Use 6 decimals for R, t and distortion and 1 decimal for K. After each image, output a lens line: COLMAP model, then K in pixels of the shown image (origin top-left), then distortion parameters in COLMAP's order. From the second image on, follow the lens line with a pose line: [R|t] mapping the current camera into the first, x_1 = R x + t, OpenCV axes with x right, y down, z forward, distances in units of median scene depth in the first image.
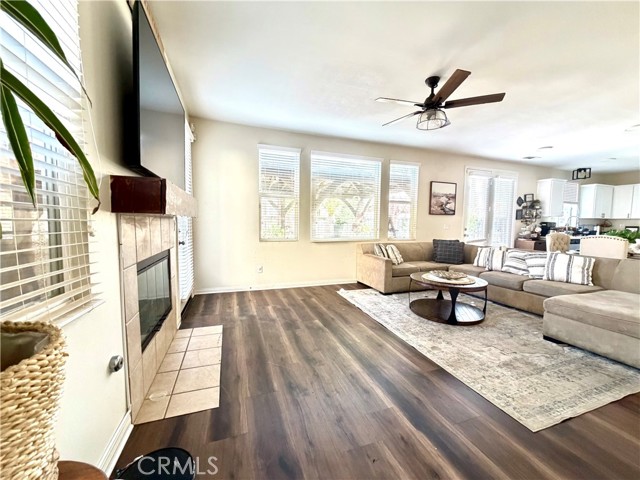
lens RADIAL K [[254.6, 0, 321.5], [0, 254.6, 238.9], [0, 0, 1]] dist [0.001250, -0.000162]
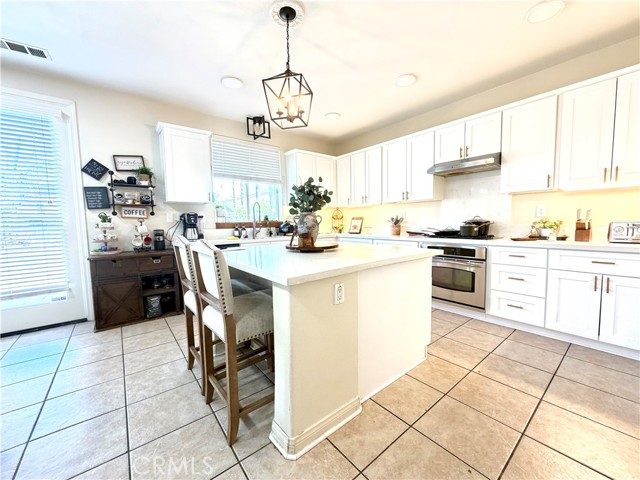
lens RADIAL K [[254.6, 0, 322.0], [0, 254.6, 240.2], [0, 0, 1]] dist [0.001250, -0.000162]
pose [[0.944684, -0.058306, 0.322758, 1.150548], [0.055786, 0.998297, 0.017061, -0.006753], [-0.323203, 0.001889, 0.946328, 0.501616]]
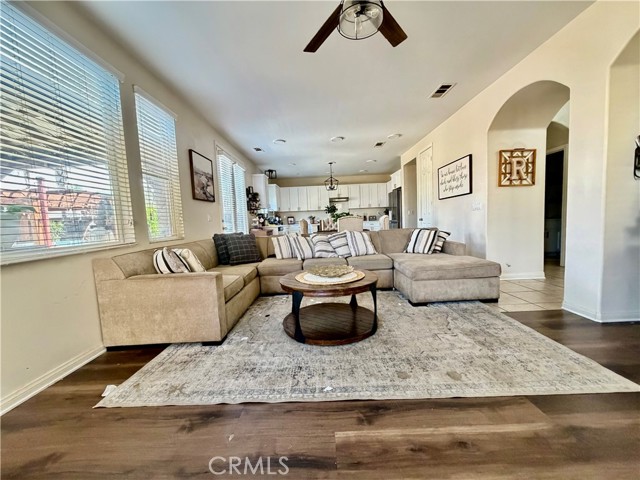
lens RADIAL K [[254.6, 0, 321.6], [0, 254.6, 240.6], [0, 0, 1]] dist [0.001250, -0.000162]
pose [[0.333569, -0.104925, 0.936869, -0.101415], [0.111142, 0.991233, 0.071441, 0.001175], [-0.936151, 0.080295, 0.342306, 0.451982]]
